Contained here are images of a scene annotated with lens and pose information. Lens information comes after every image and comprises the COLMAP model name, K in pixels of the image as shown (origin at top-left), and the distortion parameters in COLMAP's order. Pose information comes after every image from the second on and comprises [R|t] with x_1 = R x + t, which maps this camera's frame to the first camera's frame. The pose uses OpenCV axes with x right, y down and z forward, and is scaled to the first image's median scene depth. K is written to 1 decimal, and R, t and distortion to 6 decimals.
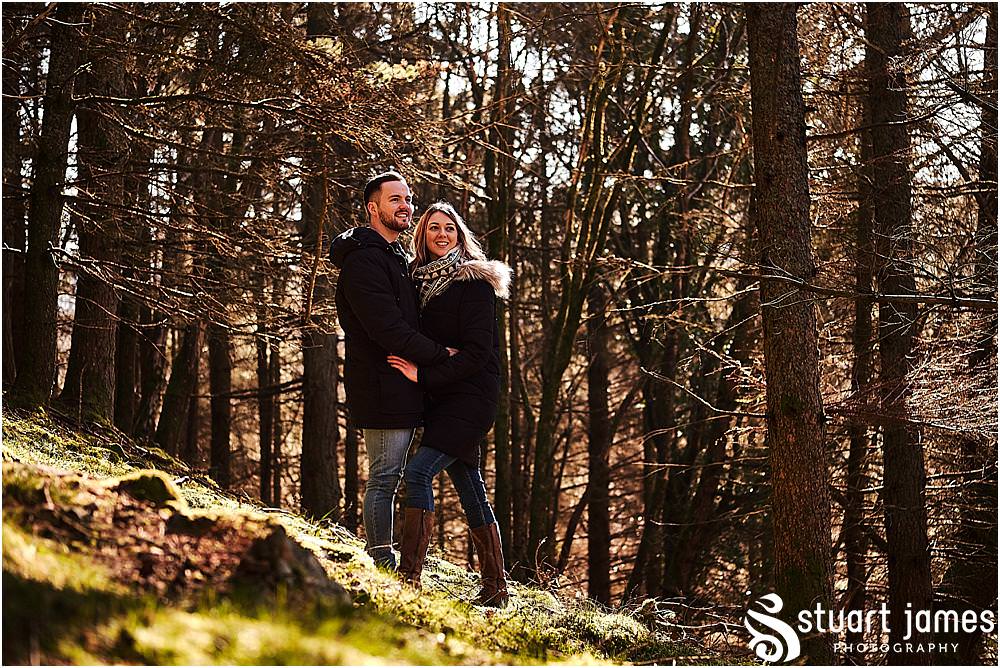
lens RADIAL K [[2163.9, 0, 499.9], [0, 2163.9, 334.0], [0, 0, 1]] dist [-0.008759, 0.000000]
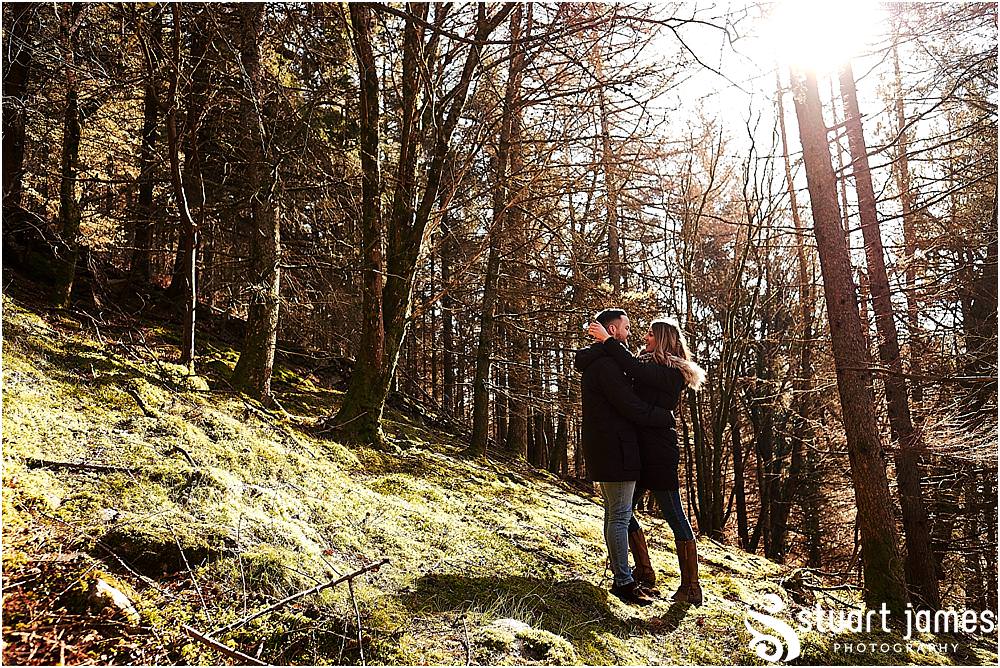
lens RADIAL K [[711.4, 0, 500.1], [0, 711.4, 341.0], [0, 0, 1]] dist [-0.005146, -0.000688]
pose [[0.964234, -0.061368, -0.257849, 0.000107], [0.032791, 0.992974, -0.113702, 0.000766], [0.263015, 0.101180, 0.959471, 0.110553]]
